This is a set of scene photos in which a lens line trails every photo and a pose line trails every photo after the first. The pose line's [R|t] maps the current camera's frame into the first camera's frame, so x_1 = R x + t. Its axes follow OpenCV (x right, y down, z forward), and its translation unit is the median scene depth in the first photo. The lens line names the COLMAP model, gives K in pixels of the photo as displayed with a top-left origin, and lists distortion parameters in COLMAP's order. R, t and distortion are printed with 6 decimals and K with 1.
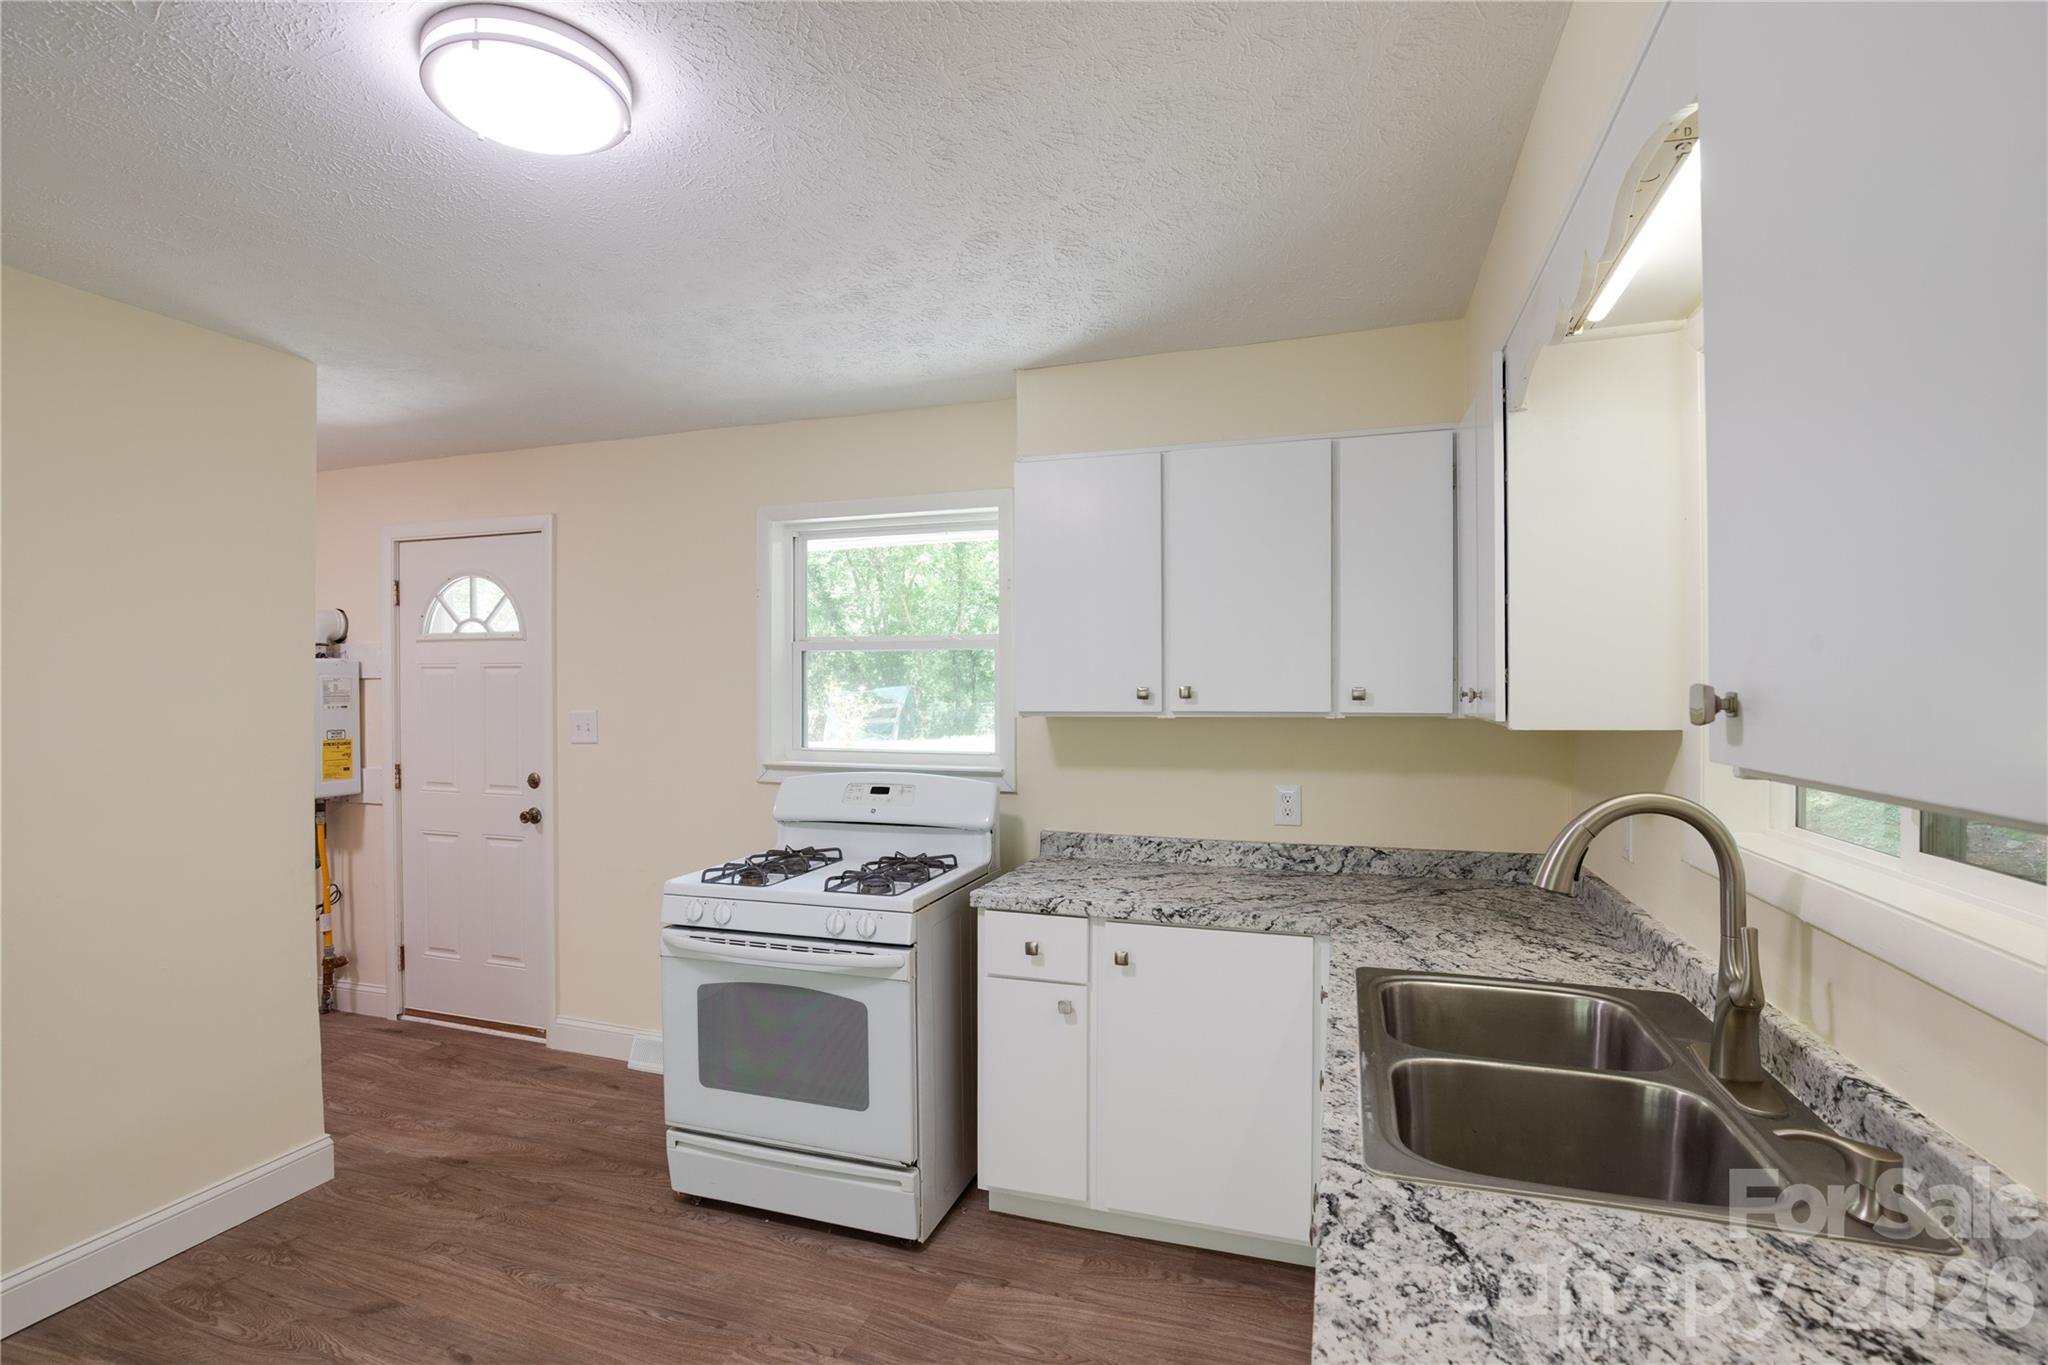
lens RADIAL K [[946.4, 0, 1026.6], [0, 946.4, 682.7], [0, 0, 1]] dist [-0.031339, 0.003712]
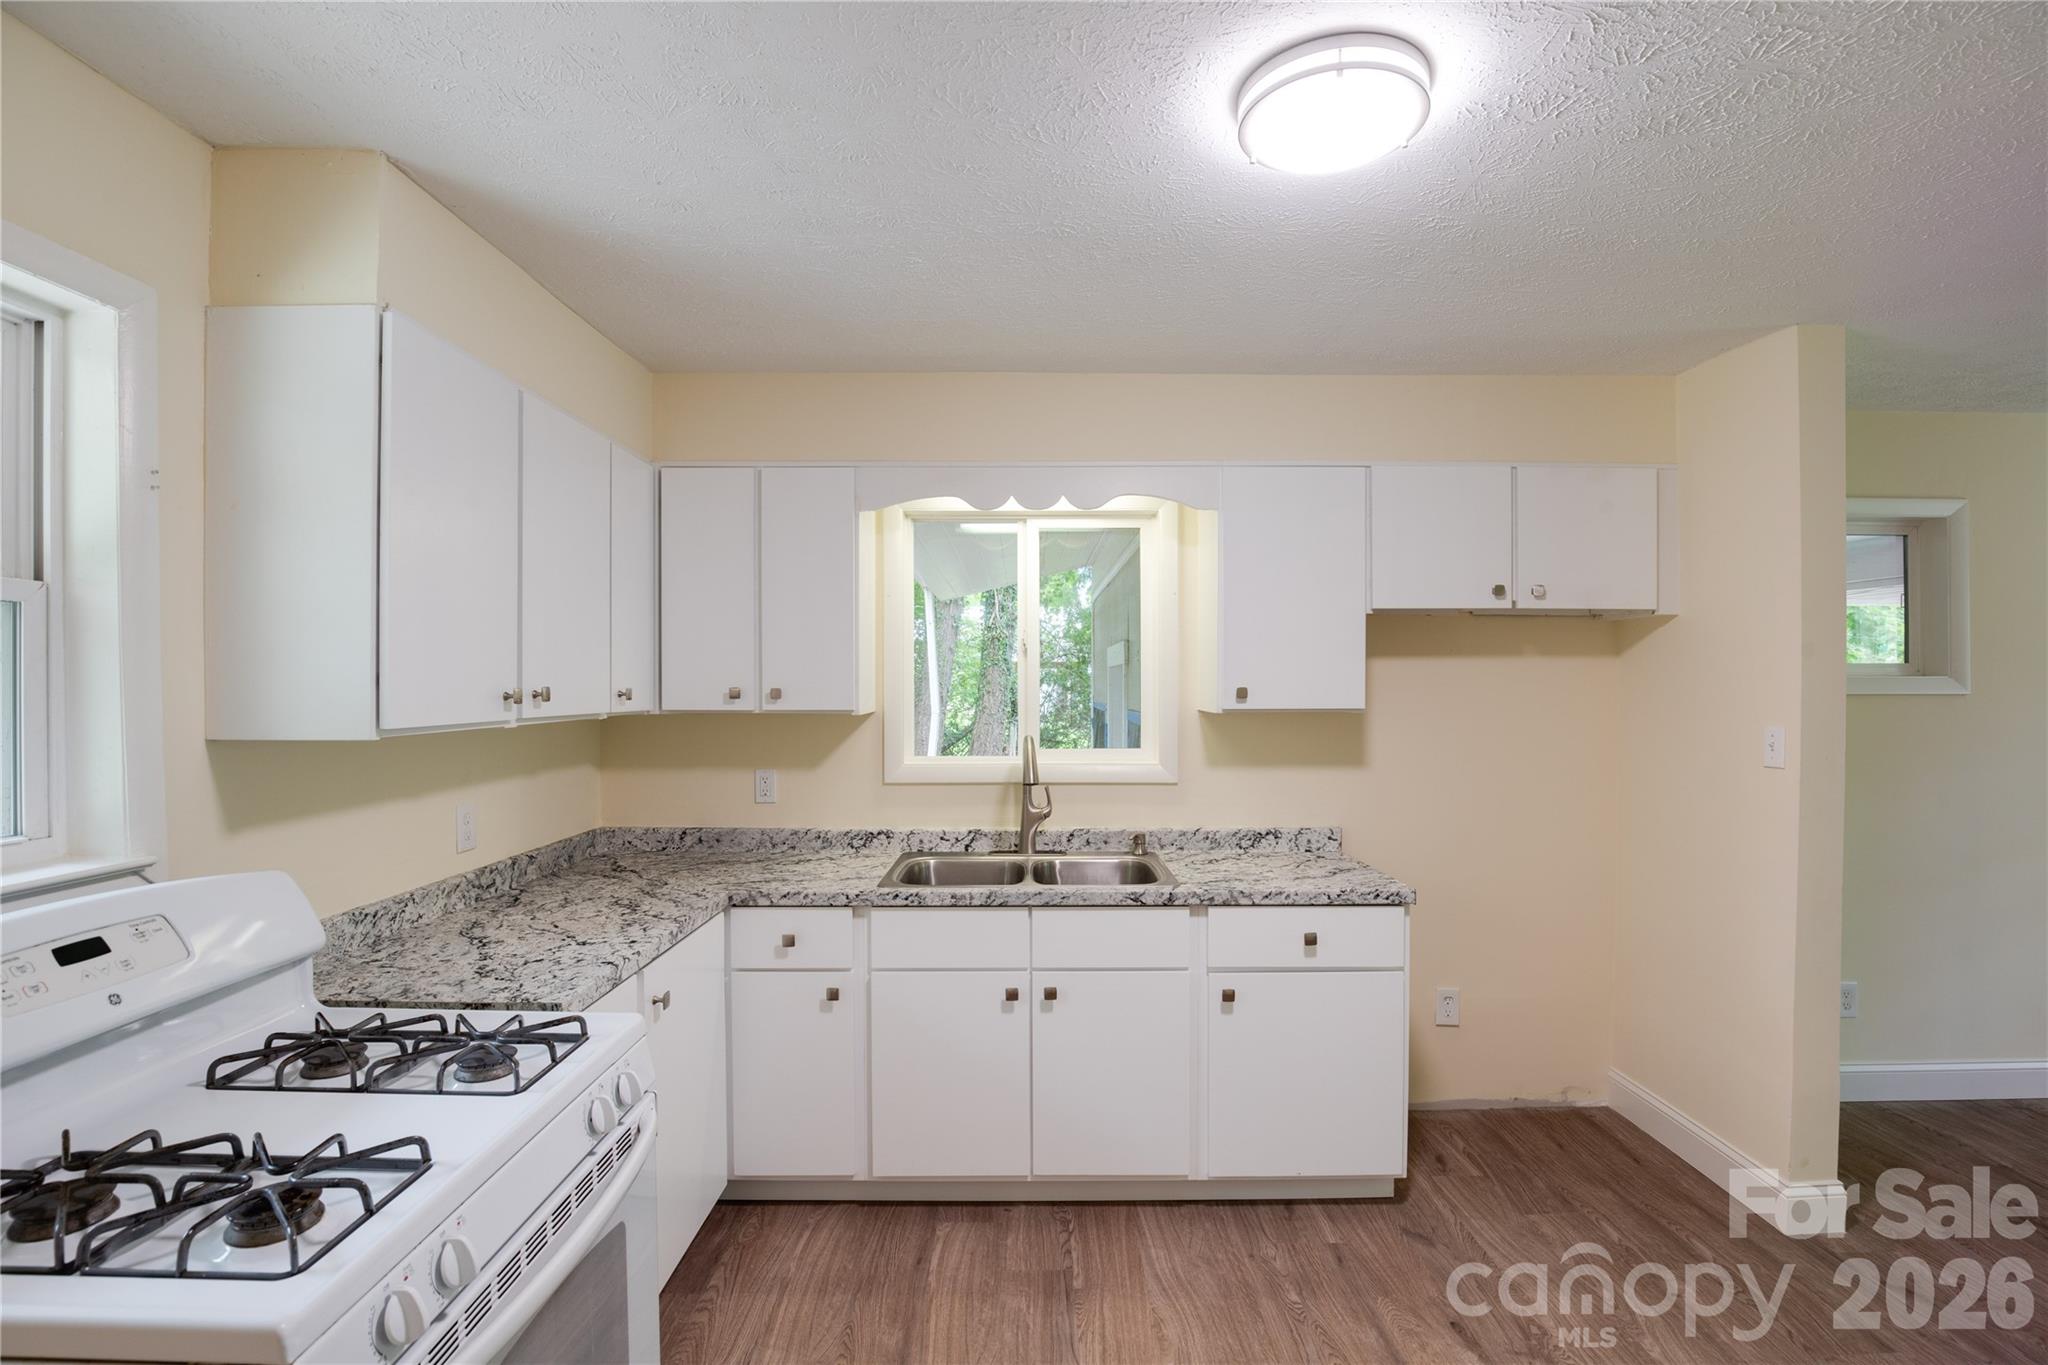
lens RADIAL K [[942.1, 0, 1030.3], [0, 942.1, 689.2], [0, 0, 1]] dist [-0.032064, 0.004016]
pose [[-0.316408, -0.003520, 0.948617, -0.701981], [-0.005970, 0.999981, 0.001719, 0.002174], [-0.948604, -0.005120, -0.316423, 0.819411]]
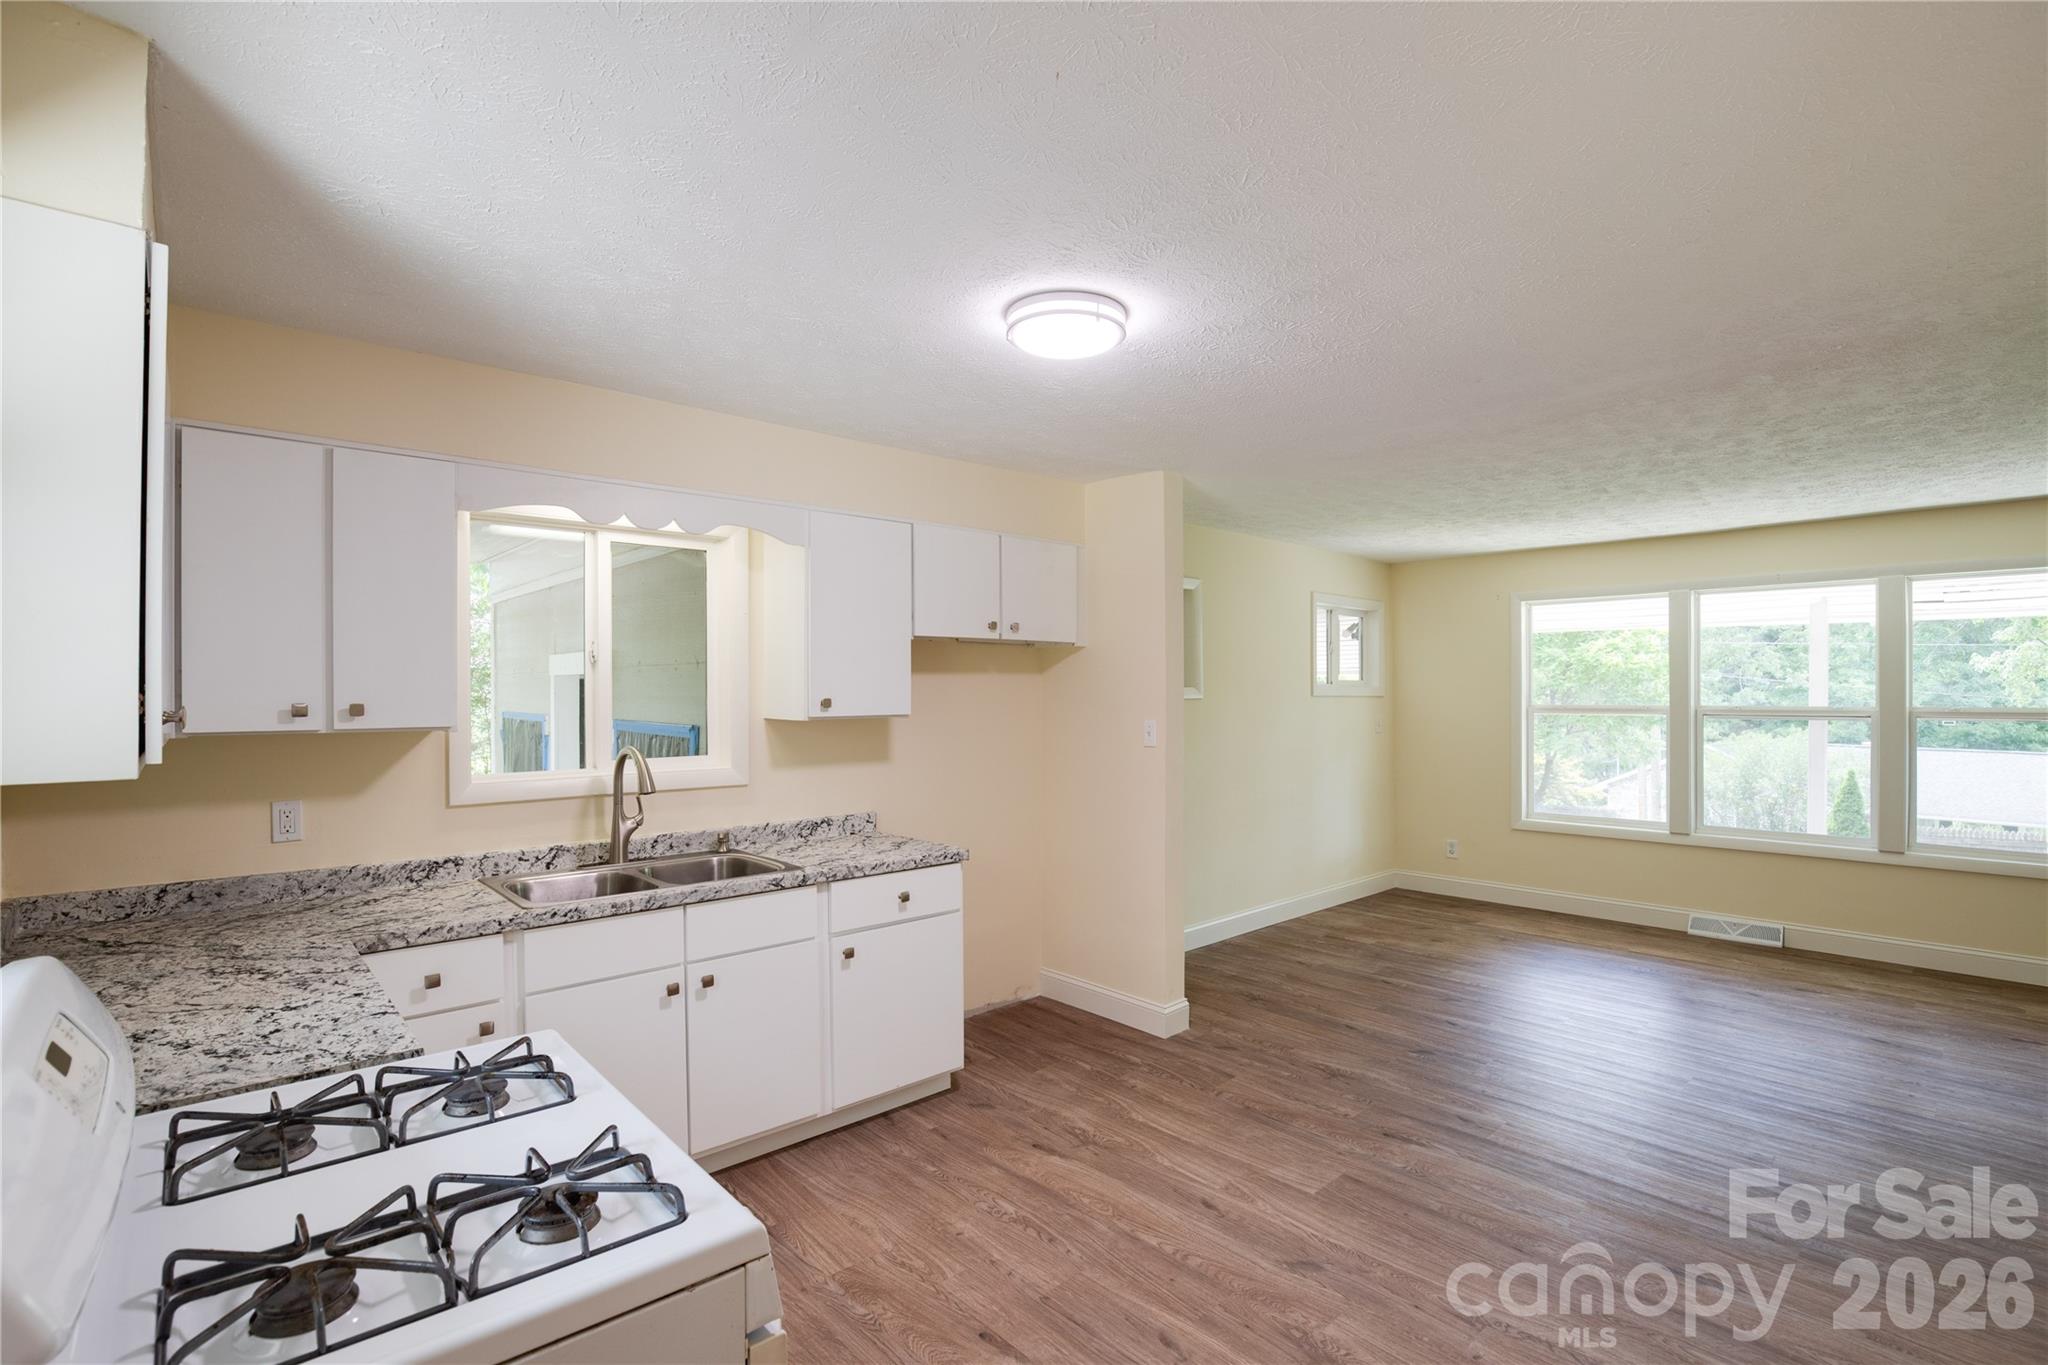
lens RADIAL K [[946.4, 0, 1026.6], [0, 946.4, 682.7], [0, 0, 1]] dist [-0.031339, 0.003712]
pose [[-0.870262, 0.006349, 0.492548, -0.630135], [0.000269, 0.999923, -0.012413, -0.004361], [-0.492589, -0.010670, -0.870197, 1.215352]]
